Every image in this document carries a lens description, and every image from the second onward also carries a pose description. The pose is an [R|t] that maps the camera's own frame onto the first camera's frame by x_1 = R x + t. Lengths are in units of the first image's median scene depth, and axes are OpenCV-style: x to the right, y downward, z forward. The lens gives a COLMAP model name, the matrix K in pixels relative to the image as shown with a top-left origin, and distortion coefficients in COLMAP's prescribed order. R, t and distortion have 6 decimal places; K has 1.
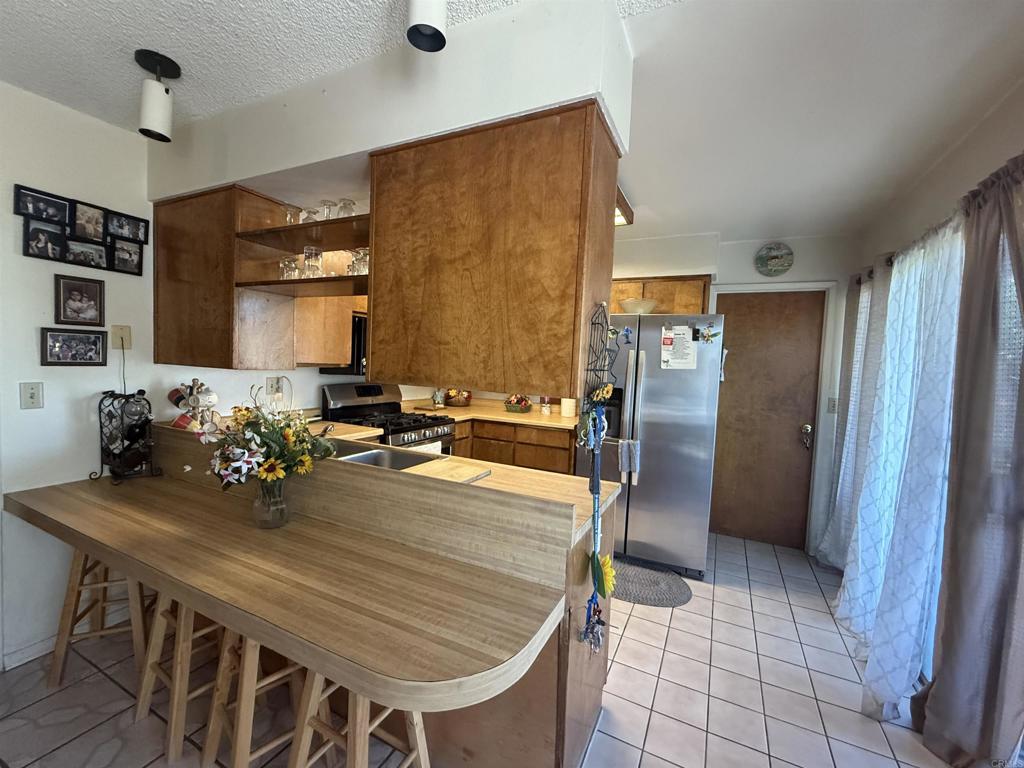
lens RADIAL K [[421.7, 0, 514.2], [0, 421.7, 384.9], [0, 0, 1]] dist [0.001580, 0.000297]
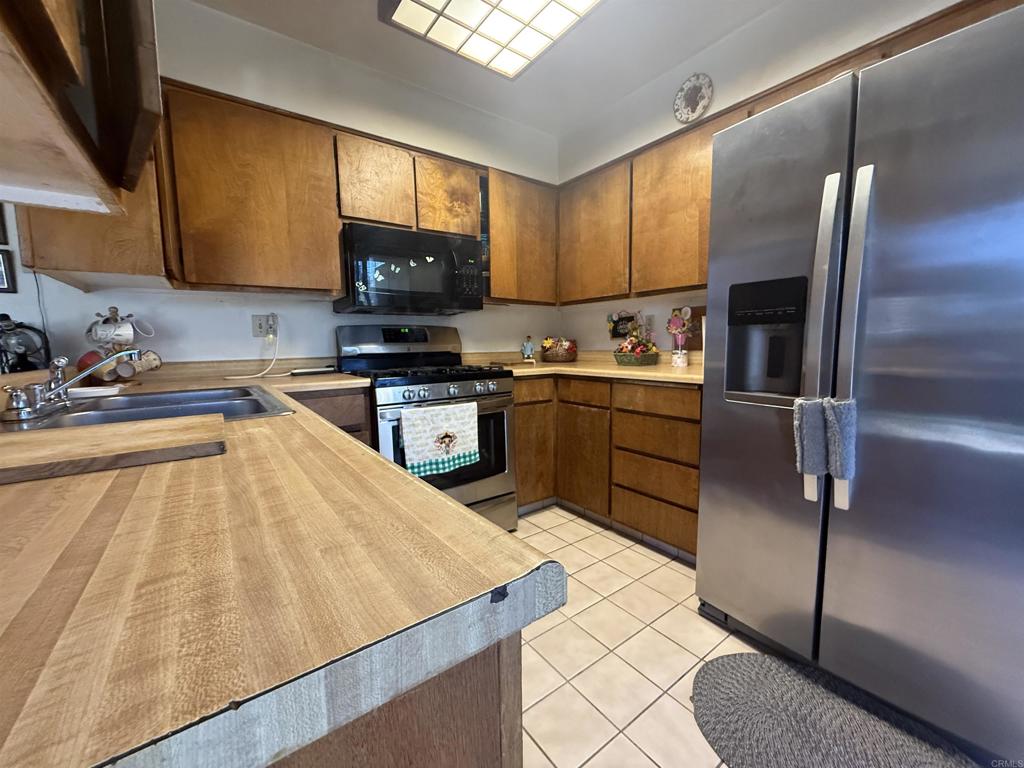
lens RADIAL K [[408.5, 0, 510.7], [0, 408.5, 384.2], [0, 0, 1]] dist [0.001073, 0.000499]
pose [[0.885431, -0.009133, -0.464682, 0.149371], [0.029473, 0.998898, 0.036526, 0.074109], [0.463836, -0.046037, 0.884724, 0.404146]]
